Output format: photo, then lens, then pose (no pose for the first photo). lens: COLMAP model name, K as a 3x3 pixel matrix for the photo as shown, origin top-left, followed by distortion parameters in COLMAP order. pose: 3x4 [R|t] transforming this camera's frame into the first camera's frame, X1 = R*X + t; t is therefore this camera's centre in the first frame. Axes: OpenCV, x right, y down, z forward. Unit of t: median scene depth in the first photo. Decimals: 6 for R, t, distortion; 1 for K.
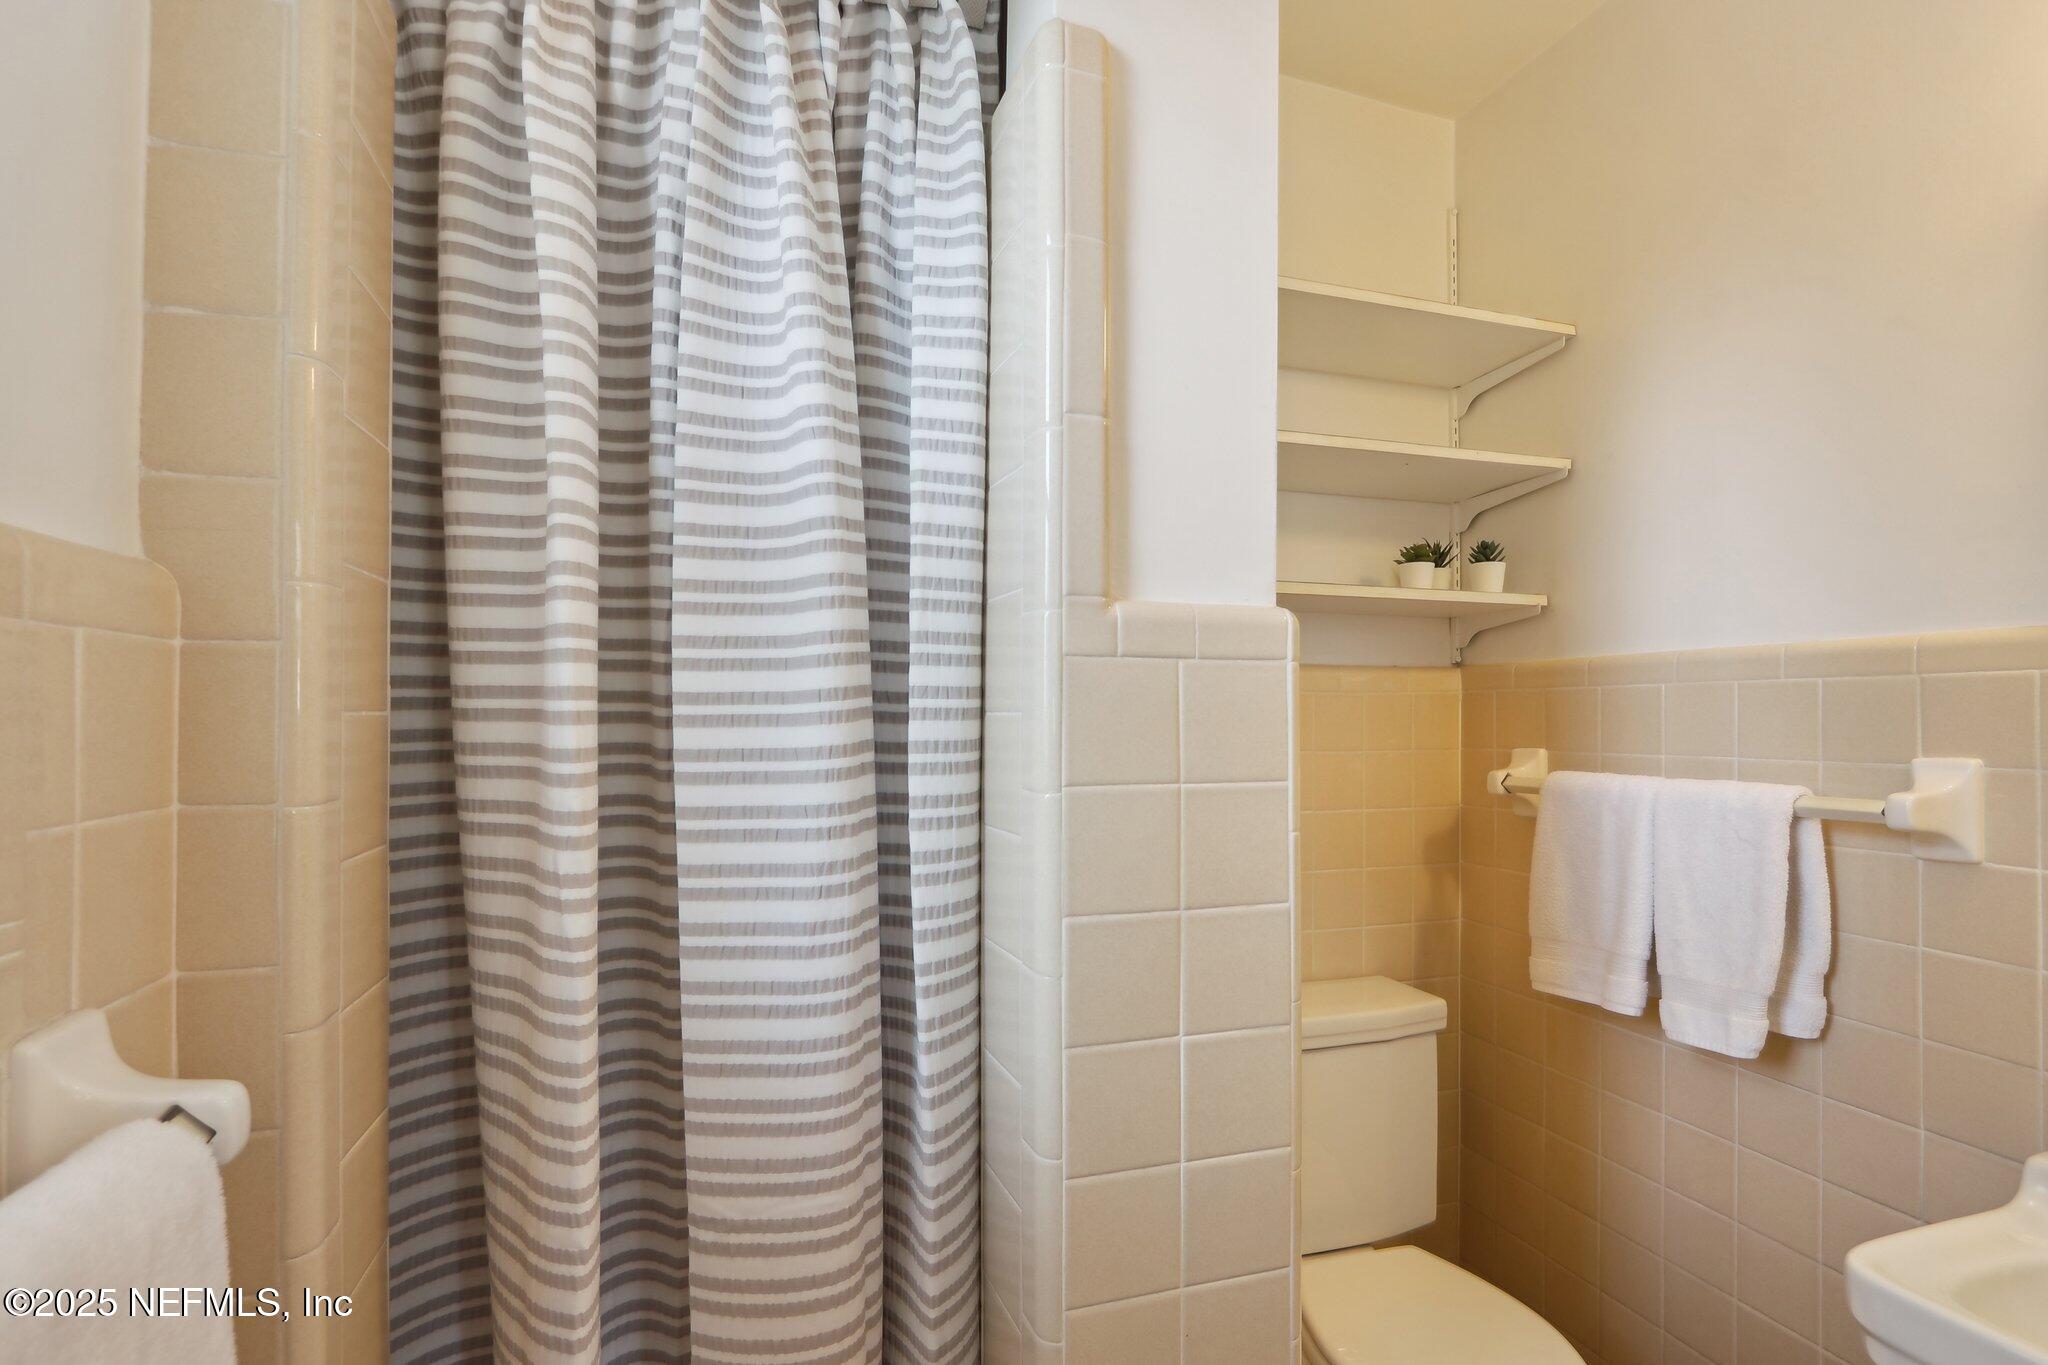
lens RADIAL K [[955.7, 0, 1017.5], [0, 955.7, 714.5], [0, 0, 1]] dist [-0.006098, -0.001619]
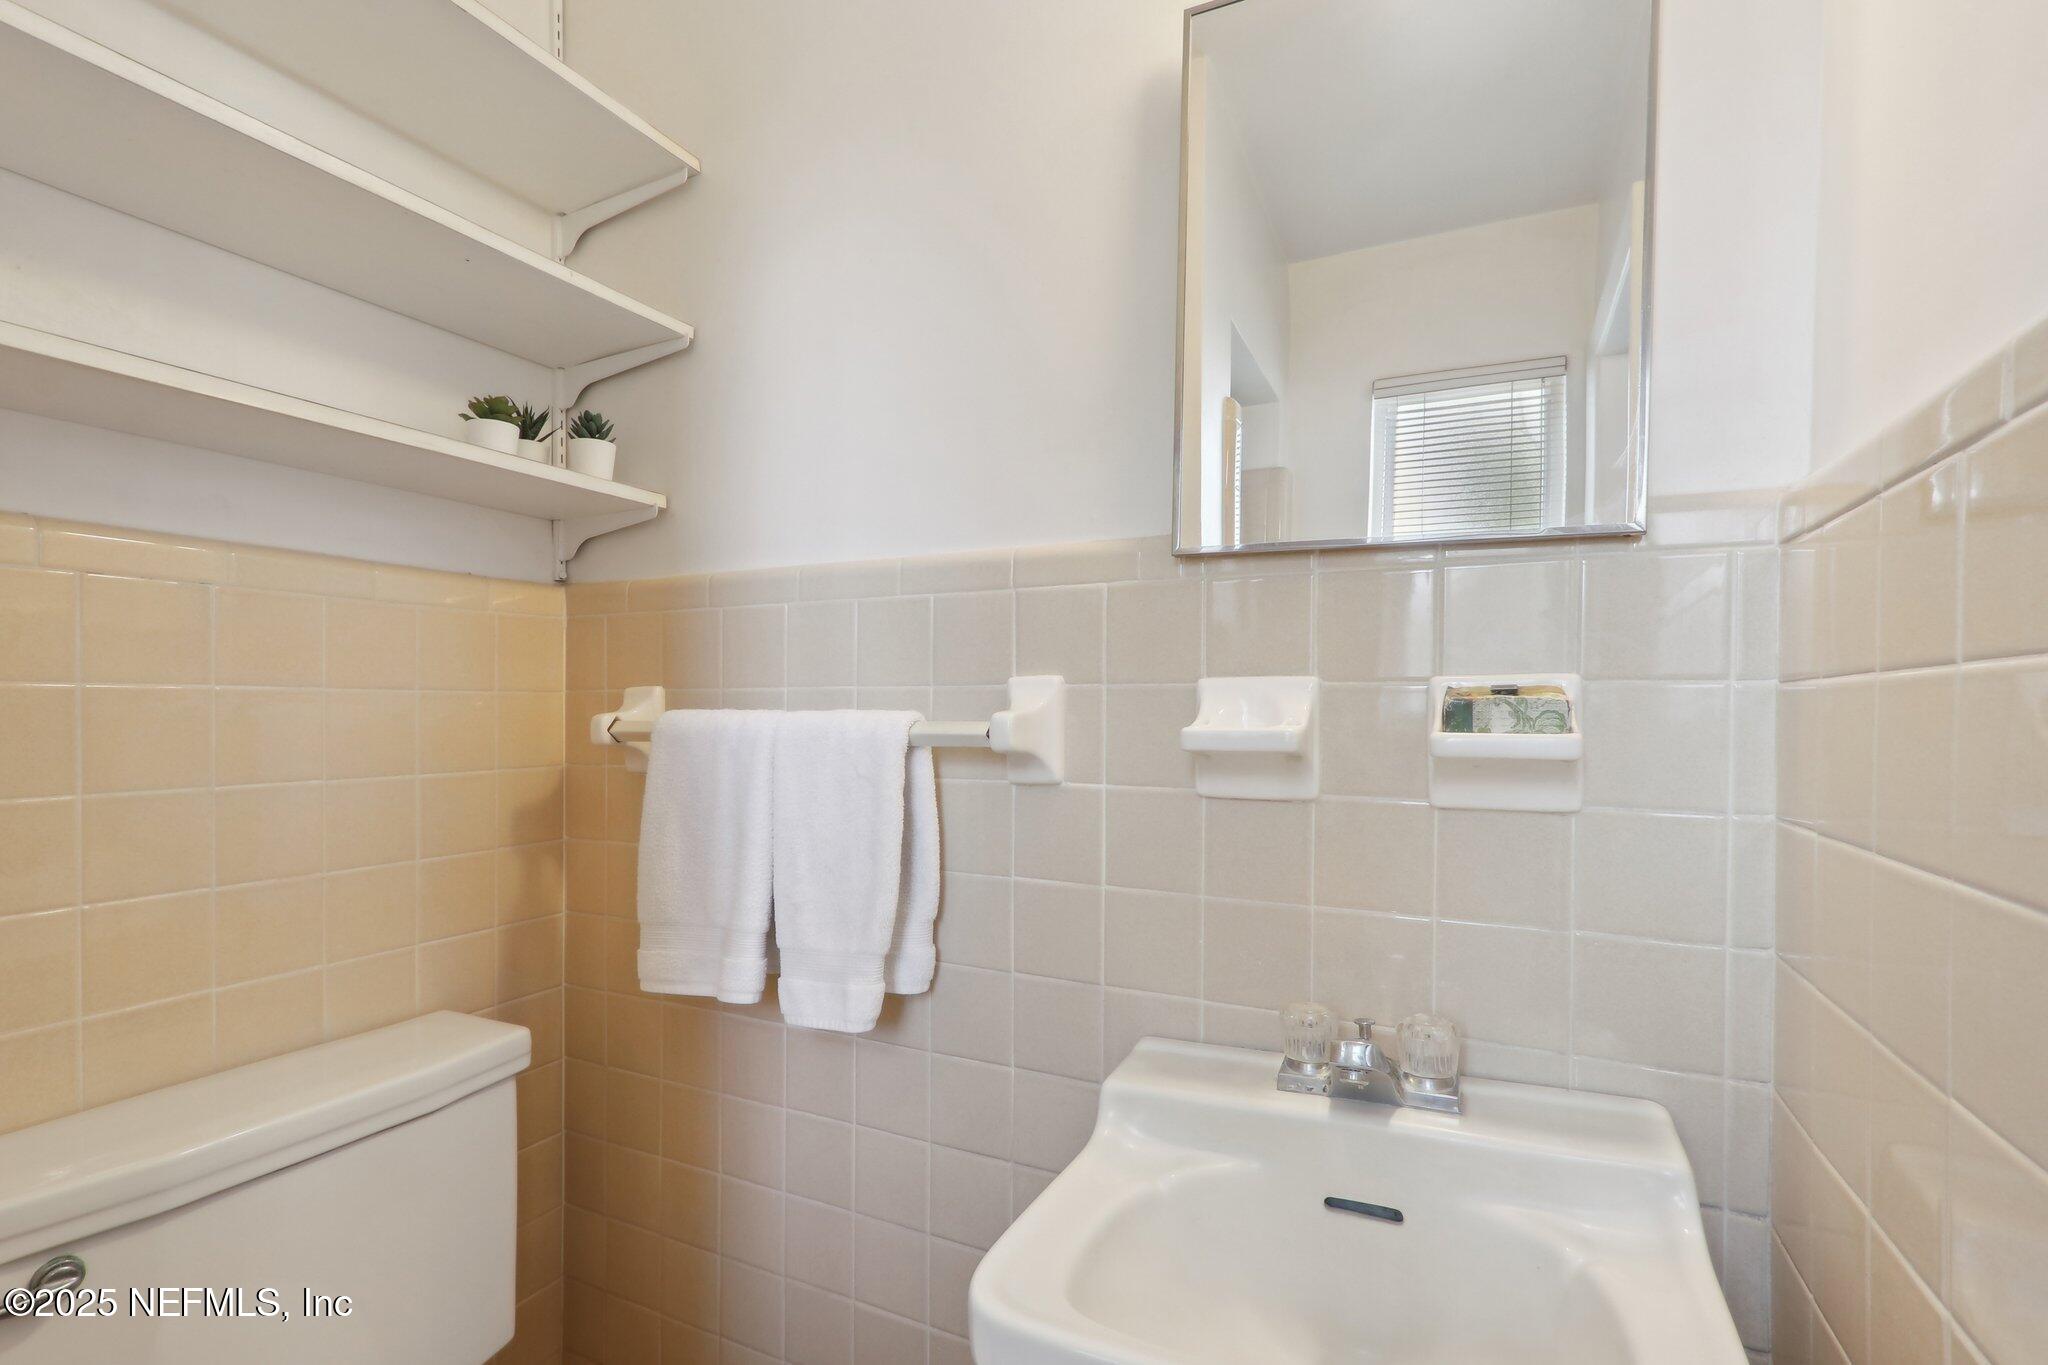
lens RADIAL K [[955.7, 0, 1026.3], [0, 955.7, 697.2], [0, 0, 1]] dist [-0.006098, -0.001619]
pose [[0.681960, 0.009931, 0.731322, 0.207882], [-0.007920, 0.999949, -0.006193, 0.057116], [-0.731347, -0.001568, 0.682004, 0.270704]]
